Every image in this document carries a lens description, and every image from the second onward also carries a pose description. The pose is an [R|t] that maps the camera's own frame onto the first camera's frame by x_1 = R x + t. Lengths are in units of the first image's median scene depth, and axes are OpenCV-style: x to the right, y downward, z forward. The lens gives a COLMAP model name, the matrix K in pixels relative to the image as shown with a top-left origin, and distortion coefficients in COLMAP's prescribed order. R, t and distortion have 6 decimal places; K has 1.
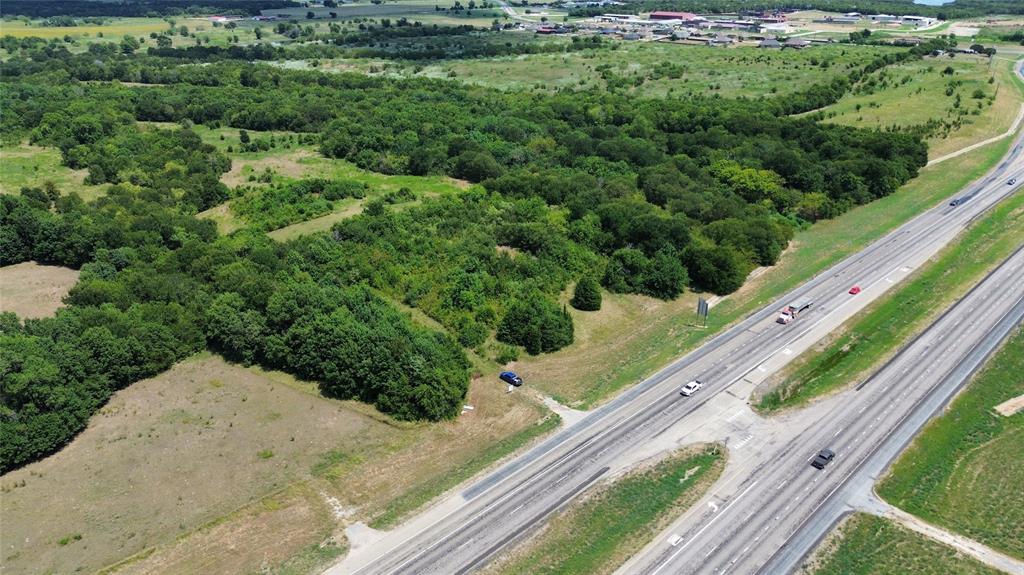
lens RADIAL K [[731.1, 0, 512.0], [0, 731.1, 287.5], [0, 0, 1]] dist [0.061404, -0.060125]
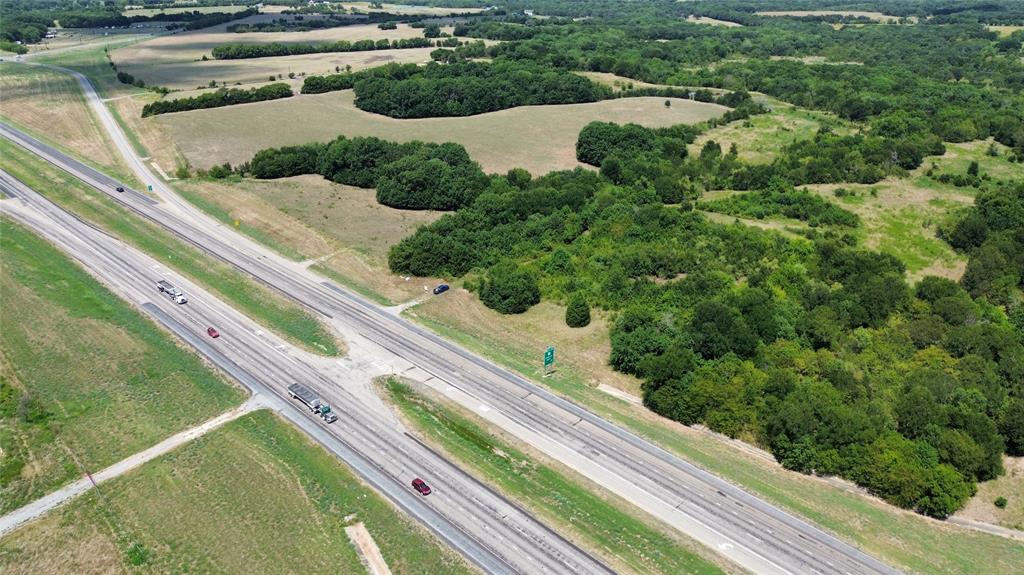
lens RADIAL K [[731.1, 0, 512.0], [0, 731.1, 287.5], [0, 0, 1]] dist [0.061404, -0.060125]
pose [[0.023983, 0.404601, -0.914179, 0.931284], [-0.407063, 0.839156, 0.360718, -0.319105], [0.913085, 0.363477, 0.184823, 0.626940]]
